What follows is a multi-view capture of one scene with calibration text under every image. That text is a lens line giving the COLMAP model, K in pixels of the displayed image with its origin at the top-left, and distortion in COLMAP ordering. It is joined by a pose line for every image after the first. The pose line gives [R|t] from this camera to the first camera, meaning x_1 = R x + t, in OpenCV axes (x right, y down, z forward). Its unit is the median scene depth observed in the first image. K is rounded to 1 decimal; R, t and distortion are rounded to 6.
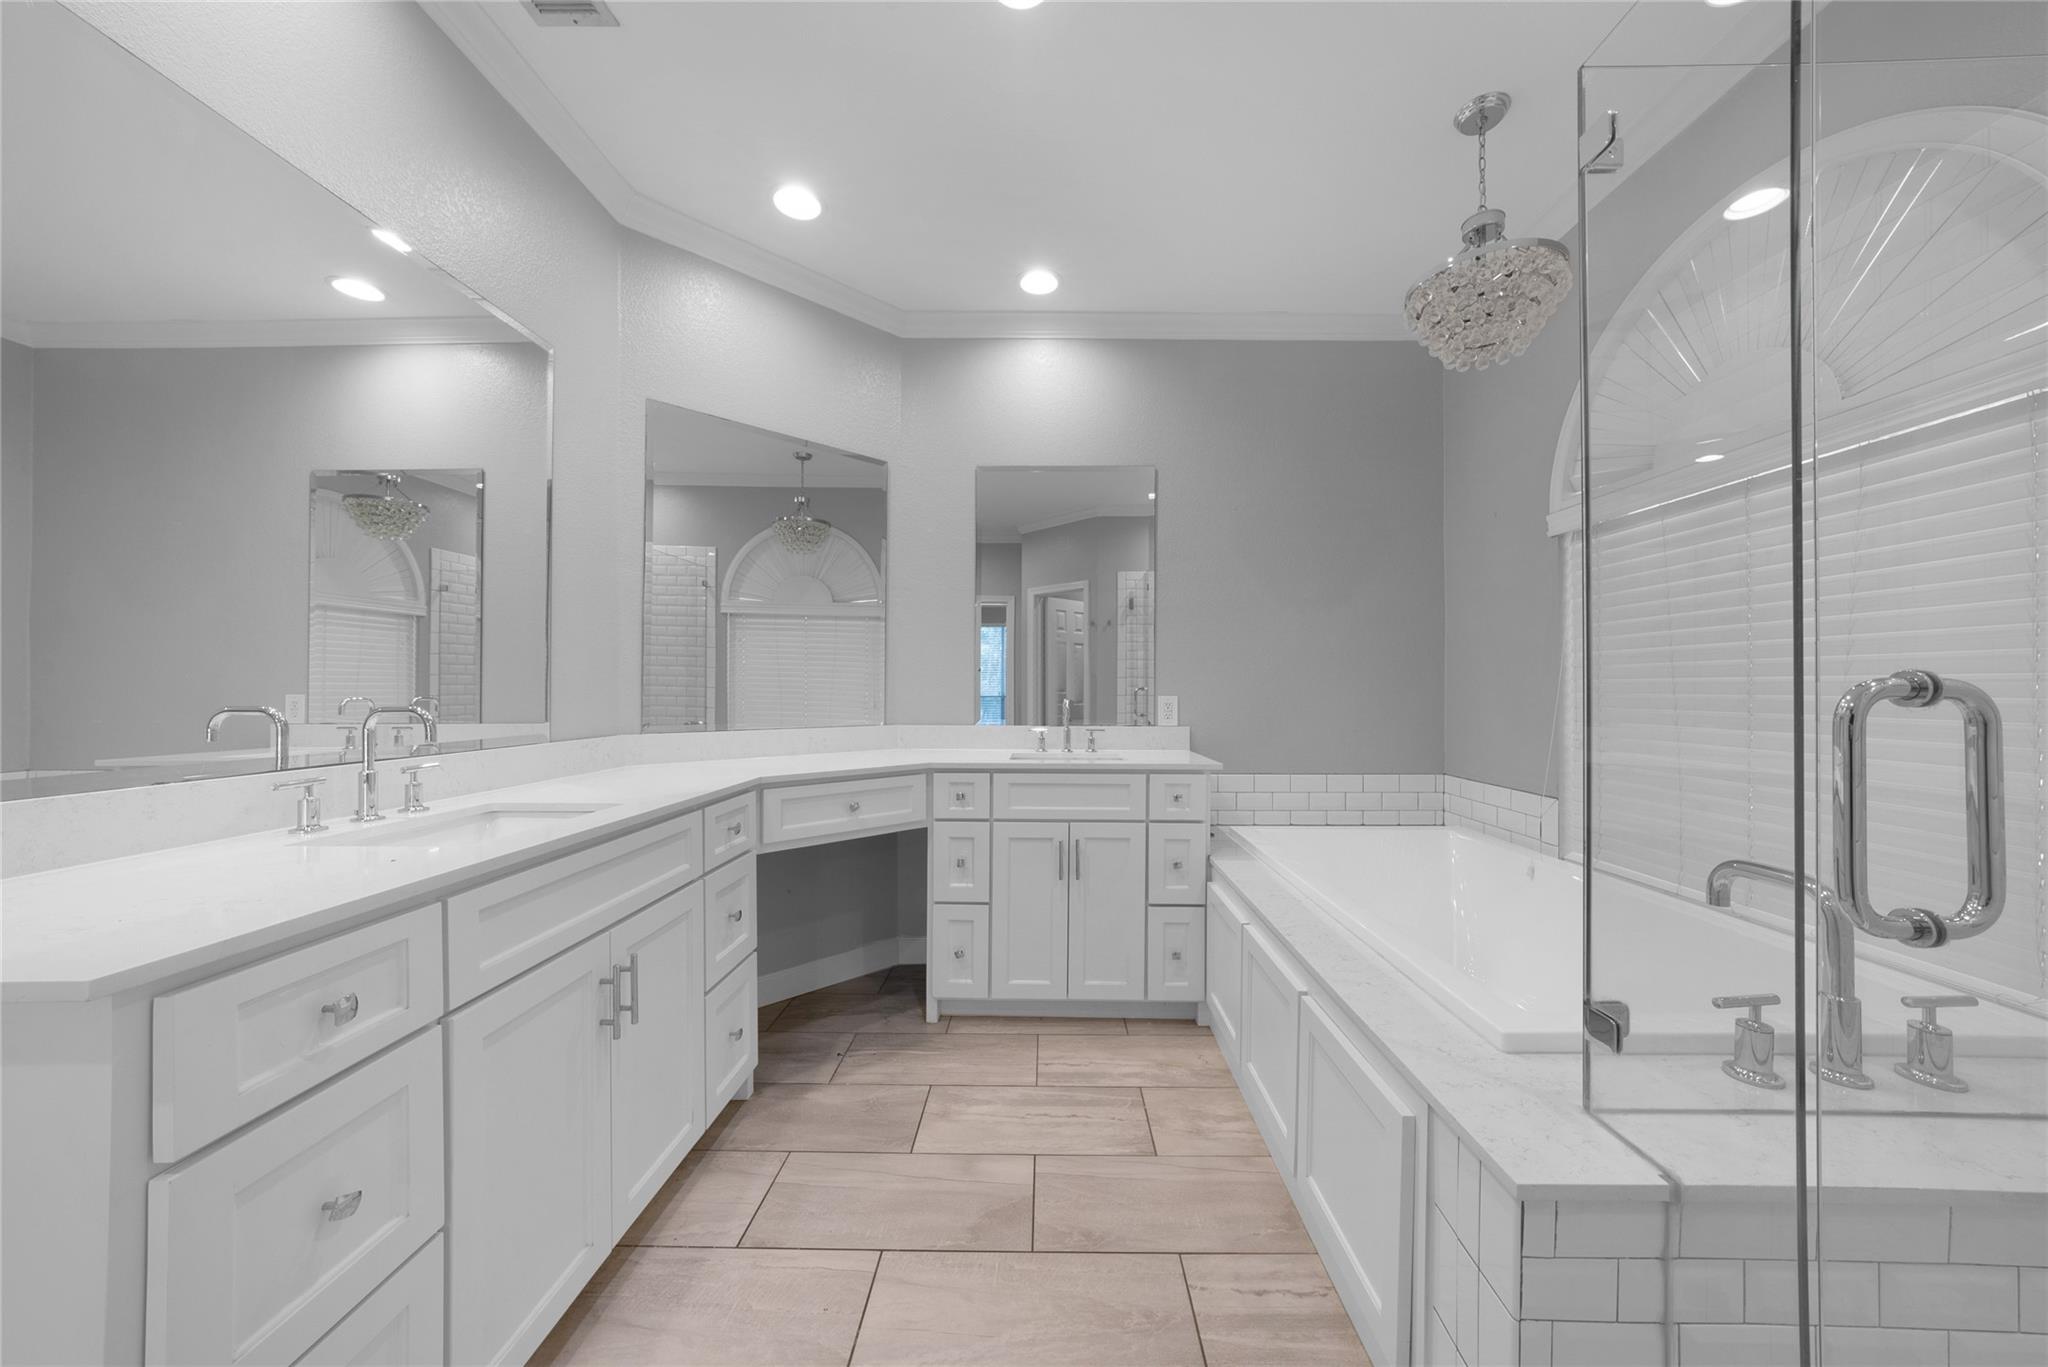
lens RADIAL K [[706.5, 0, 1032.2], [0, 706.5, 679.9], [0, 0, 1]] dist [-0.007834, 0.000197]
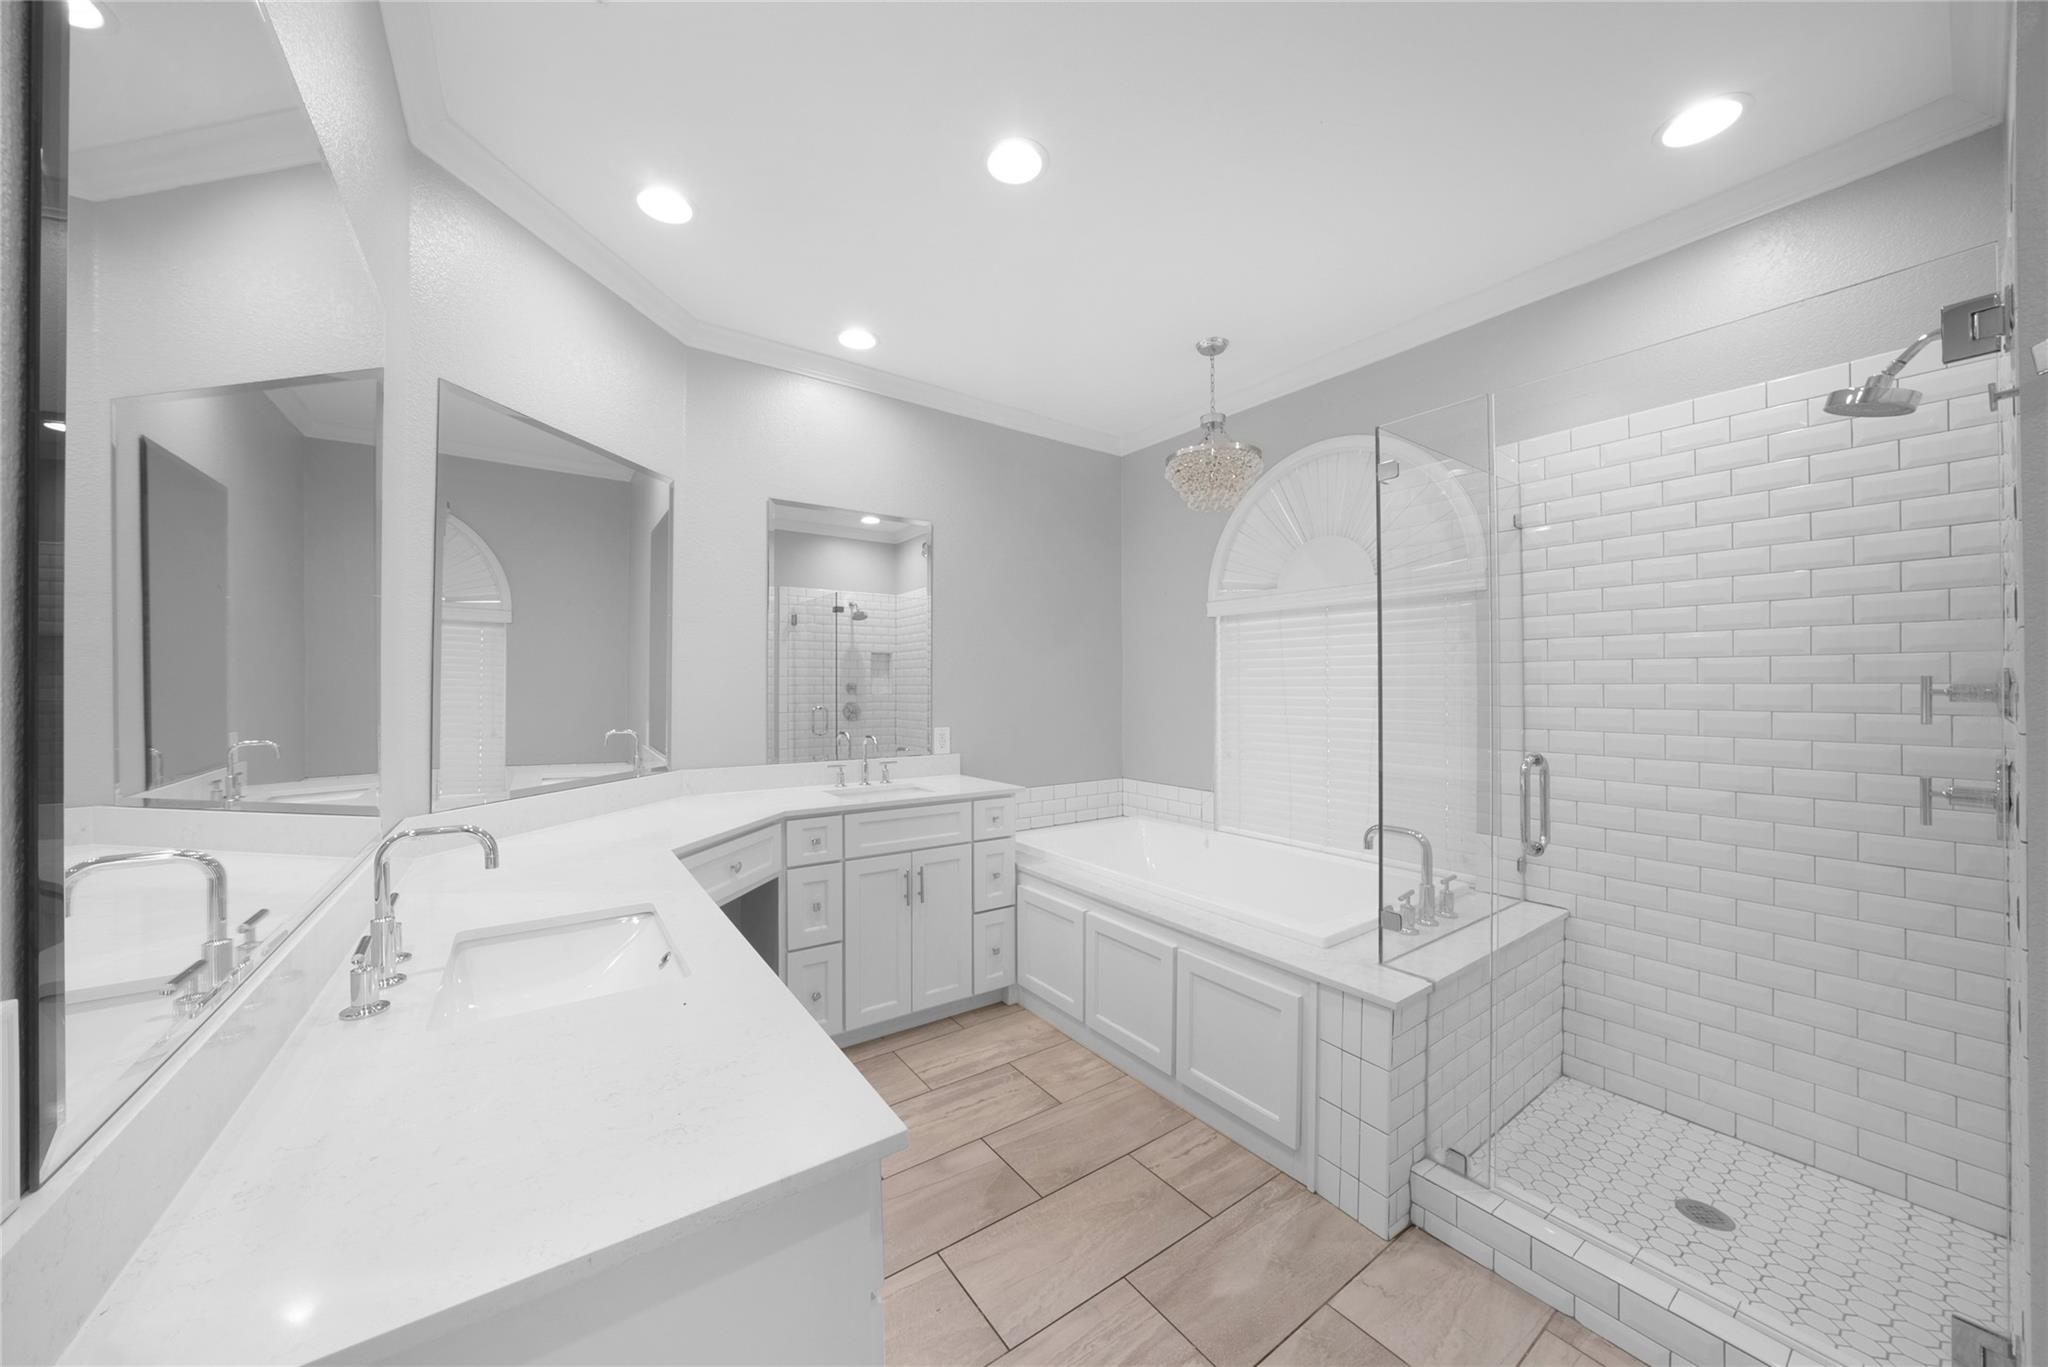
lens RADIAL K [[718.0, 0, 1028.2], [0, 718.0, 674.1], [0, 0, 1]] dist [-0.020669, 0.000046]
pose [[0.805656, 0.006493, 0.592348, -0.473369], [-0.004810, 0.999979, -0.004419, -0.072694], [-0.592364, 0.000711, 0.805670, -0.006652]]
